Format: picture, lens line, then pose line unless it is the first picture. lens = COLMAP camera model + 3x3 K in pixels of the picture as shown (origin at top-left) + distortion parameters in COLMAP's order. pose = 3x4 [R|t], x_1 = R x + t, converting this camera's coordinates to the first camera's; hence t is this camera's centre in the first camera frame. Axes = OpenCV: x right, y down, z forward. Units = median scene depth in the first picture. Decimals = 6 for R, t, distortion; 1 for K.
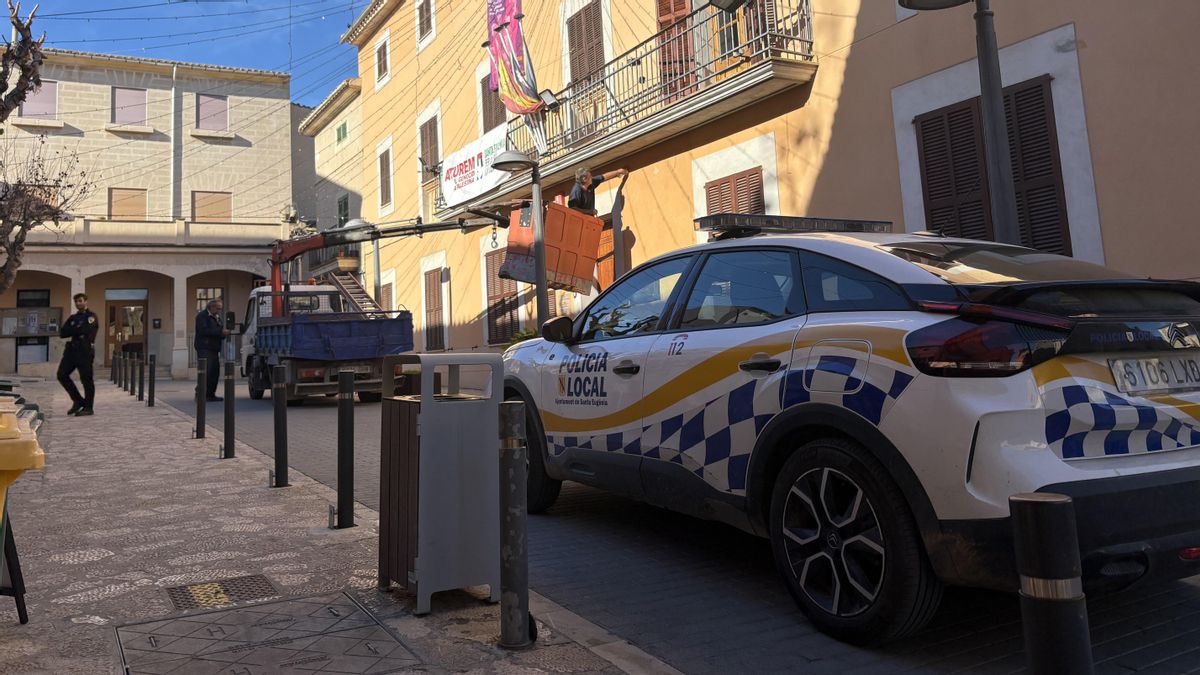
lens RADIAL K [[971.2, 0, 600.0], [0, 971.2, 337.5], [0, 0, 1]] dist [0.003242, -0.000531]
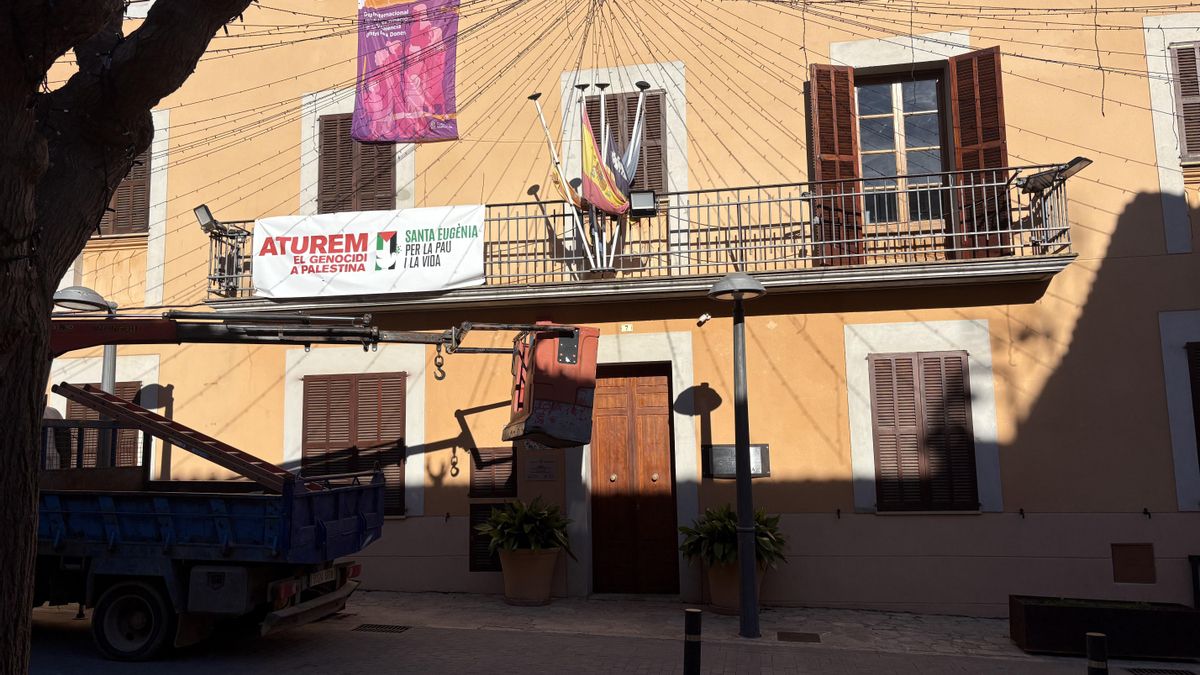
lens RADIAL K [[971.2, 0, 600.0], [0, 971.2, 337.5], [0, 0, 1]] dist [0.003242, -0.000531]
pose [[0.631396, 0.128200, 0.764790, -0.780633], [-0.042408, 0.990472, -0.131019, -0.053303], [-0.774300, 0.050291, 0.630817, 0.687252]]
